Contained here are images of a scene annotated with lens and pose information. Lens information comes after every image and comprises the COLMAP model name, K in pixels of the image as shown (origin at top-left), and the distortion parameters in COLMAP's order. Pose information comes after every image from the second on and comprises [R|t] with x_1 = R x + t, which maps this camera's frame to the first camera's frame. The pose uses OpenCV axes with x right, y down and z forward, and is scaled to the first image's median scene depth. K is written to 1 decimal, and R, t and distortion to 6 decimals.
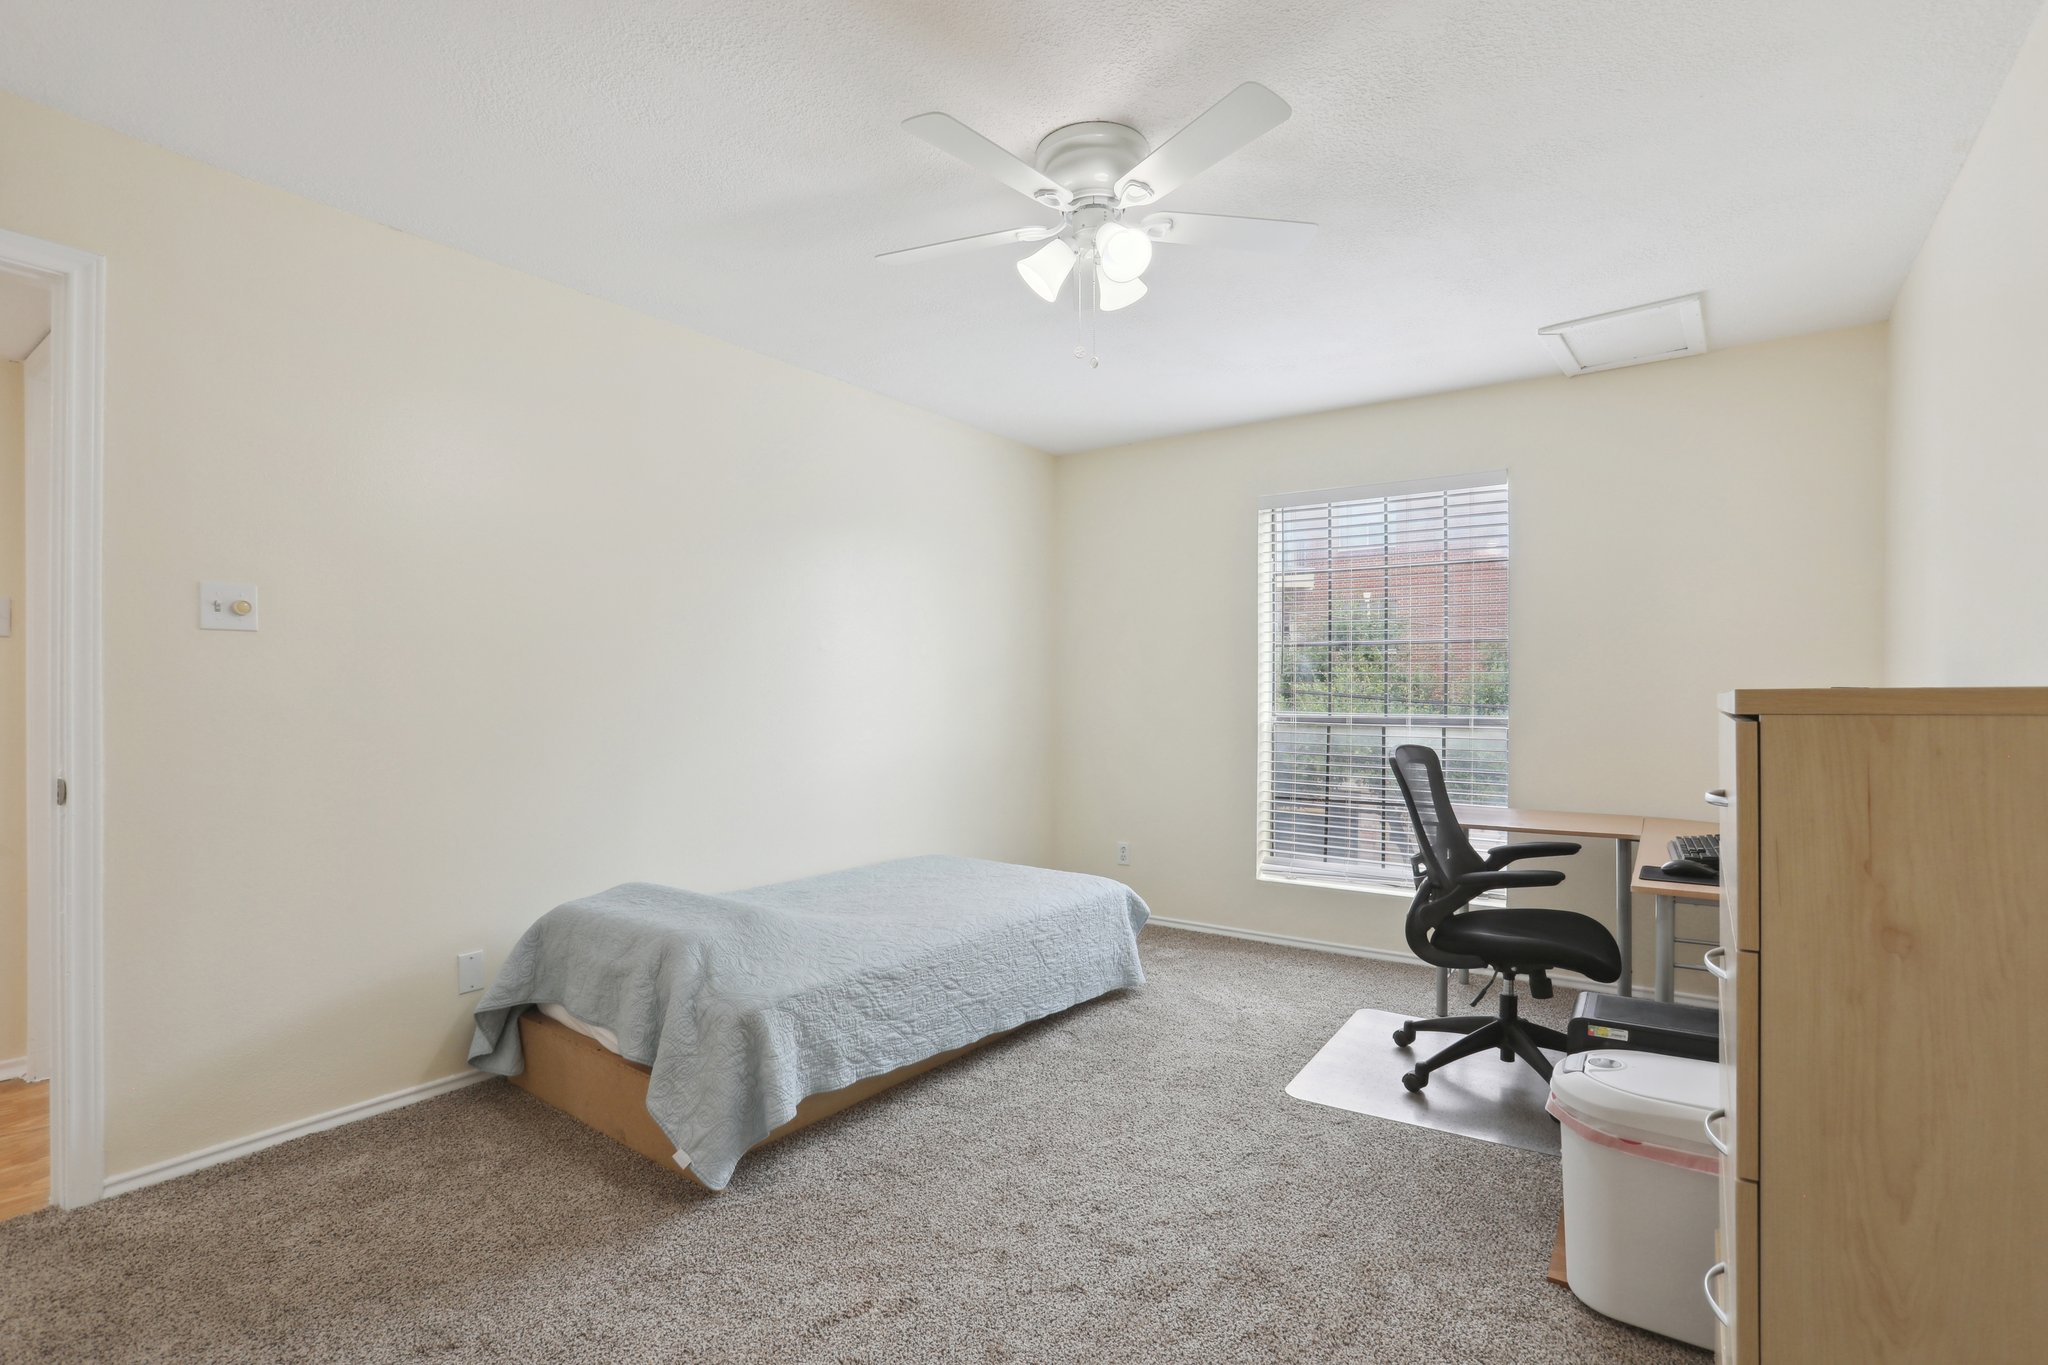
lens RADIAL K [[922.7, 0, 1022.5], [0, 922.7, 704.1], [0, 0, 1]] dist [-0.078539, 0.040048]
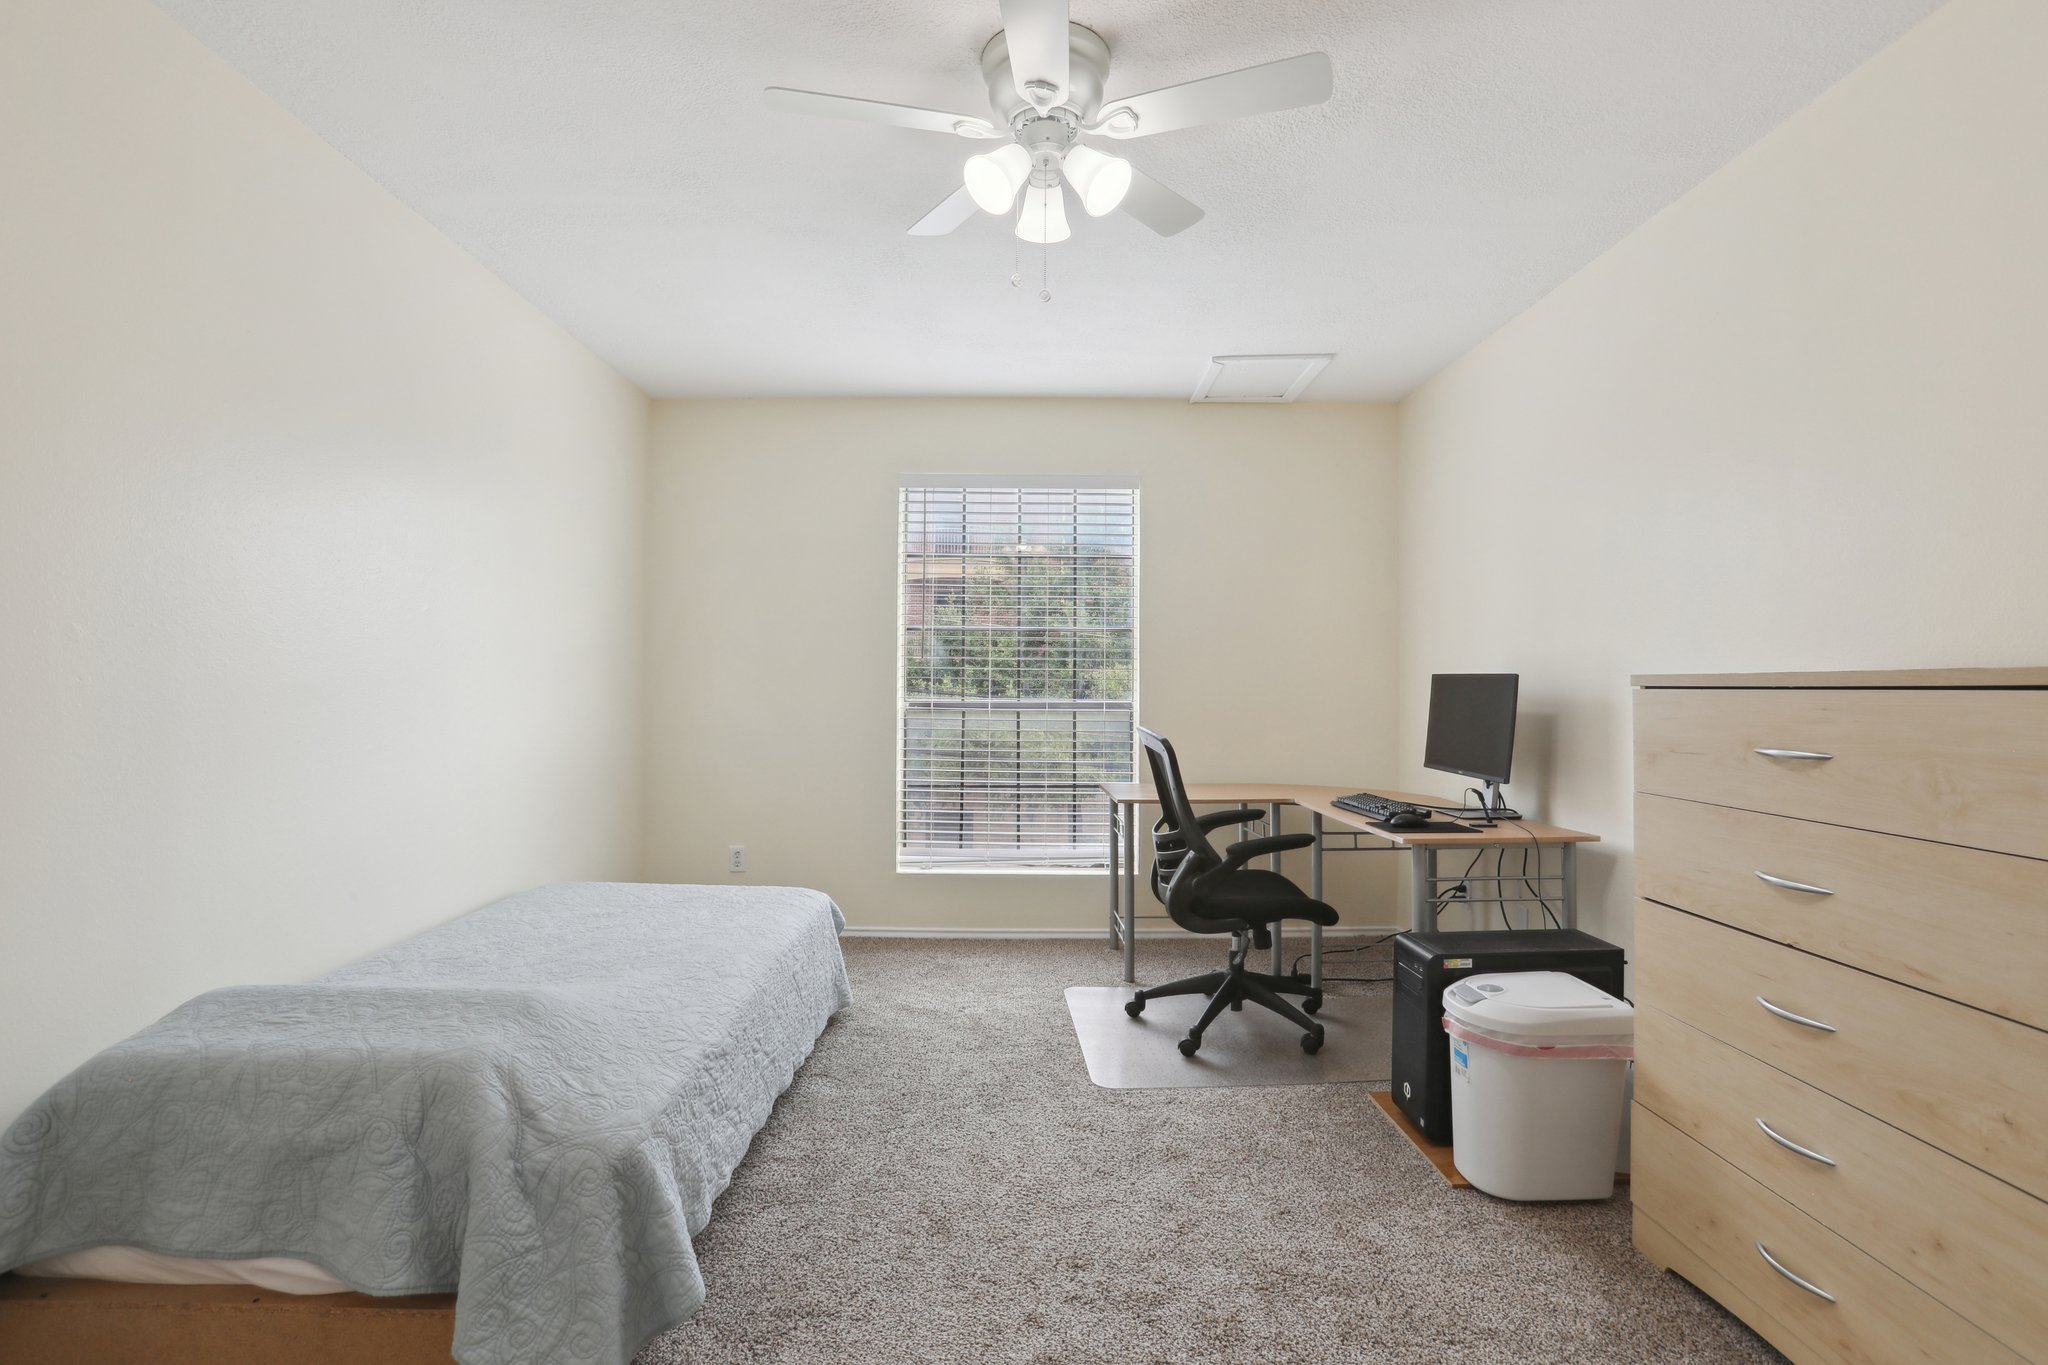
lens RADIAL K [[936.6, 0, 992.4], [0, 936.6, 677.2], [0, 0, 1]] dist [-0.060769, 0.024572]
pose [[0.816376, 0.008344, 0.577461, -0.372354], [0.000962, 0.999875, -0.015807, 0.005017], [-0.577520, 0.013460, 0.816265, 0.240671]]
